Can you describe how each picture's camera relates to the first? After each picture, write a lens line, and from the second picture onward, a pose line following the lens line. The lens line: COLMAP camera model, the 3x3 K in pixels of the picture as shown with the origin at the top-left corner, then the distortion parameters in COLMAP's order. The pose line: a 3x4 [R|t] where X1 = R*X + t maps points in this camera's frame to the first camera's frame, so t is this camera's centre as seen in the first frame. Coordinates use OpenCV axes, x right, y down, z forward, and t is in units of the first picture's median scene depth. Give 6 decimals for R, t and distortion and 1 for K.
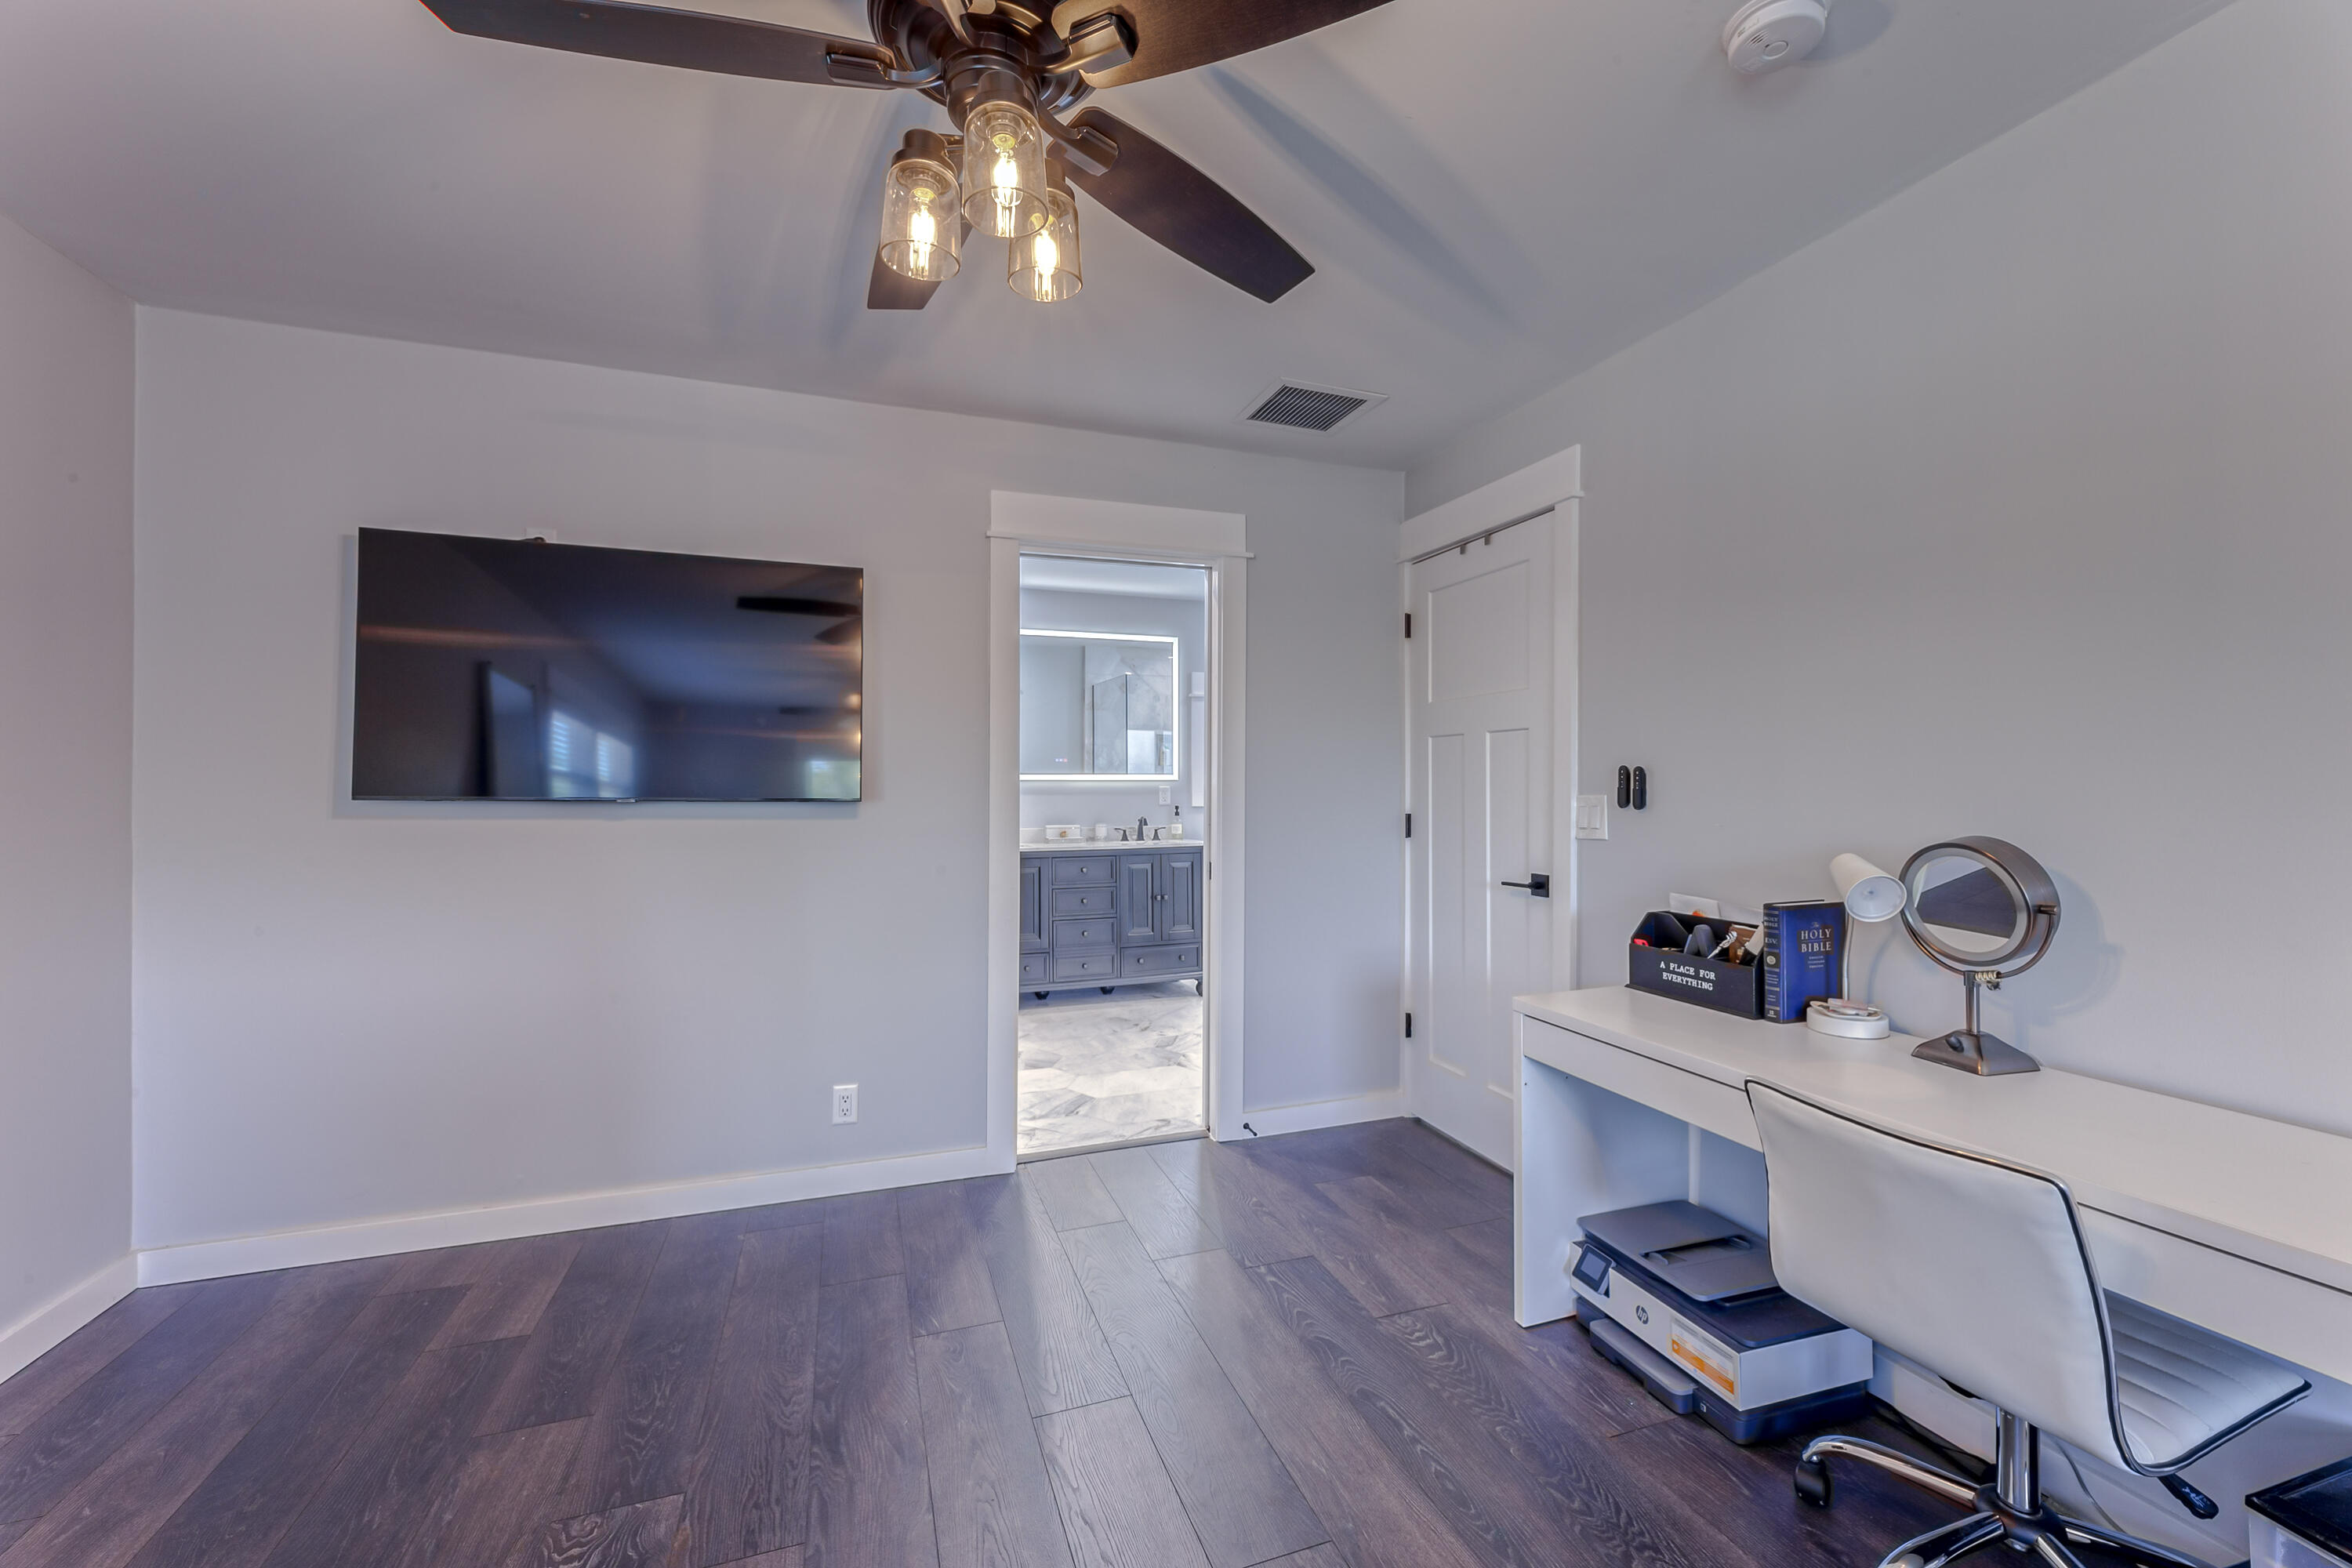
lens RADIAL K [[920.3, 0, 1176.4], [0, 920.3, 770.3], [0, 0, 1]] dist [0.000974, 0.000104]
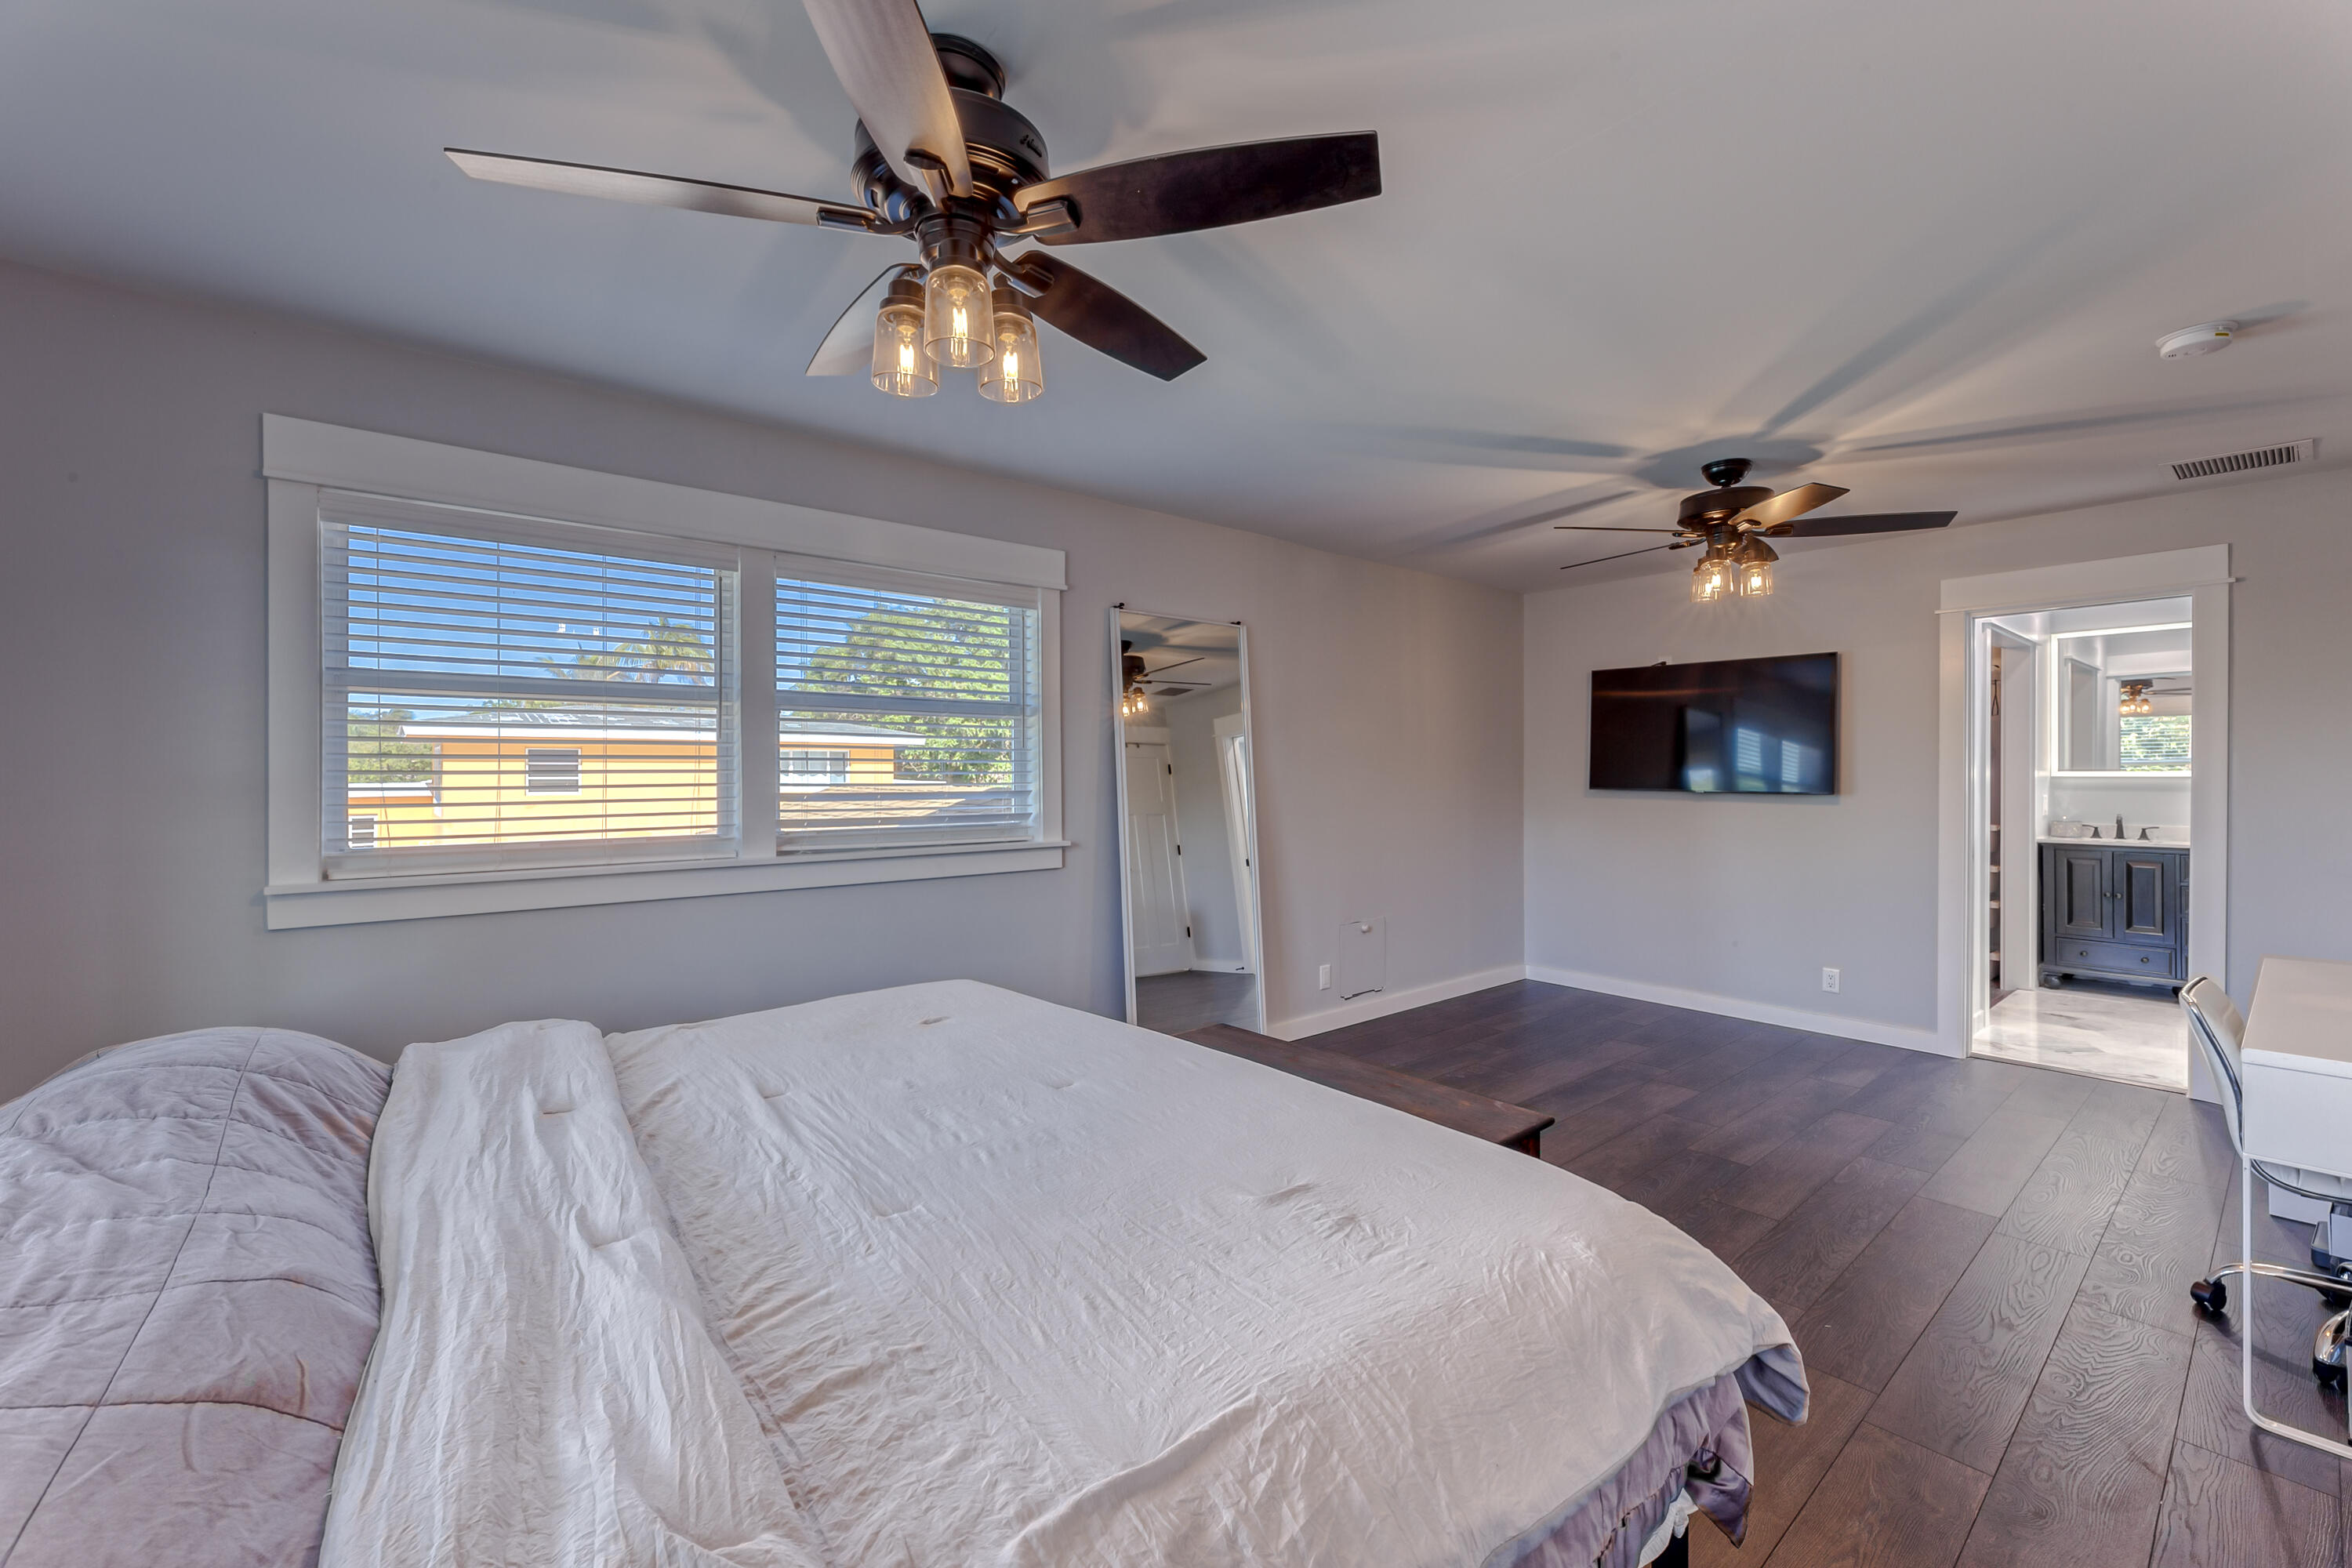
lens RADIAL K [[920.3, 0, 1176.4], [0, 920.3, 770.3], [0, 0, 1]] dist [0.000974, 0.000104]
pose [[0.336062, 0.001365, -0.941839, 0.689581], [0.006700, 0.999970, 0.003840, -0.024126], [0.941816, -0.007600, 0.336043, -0.556825]]
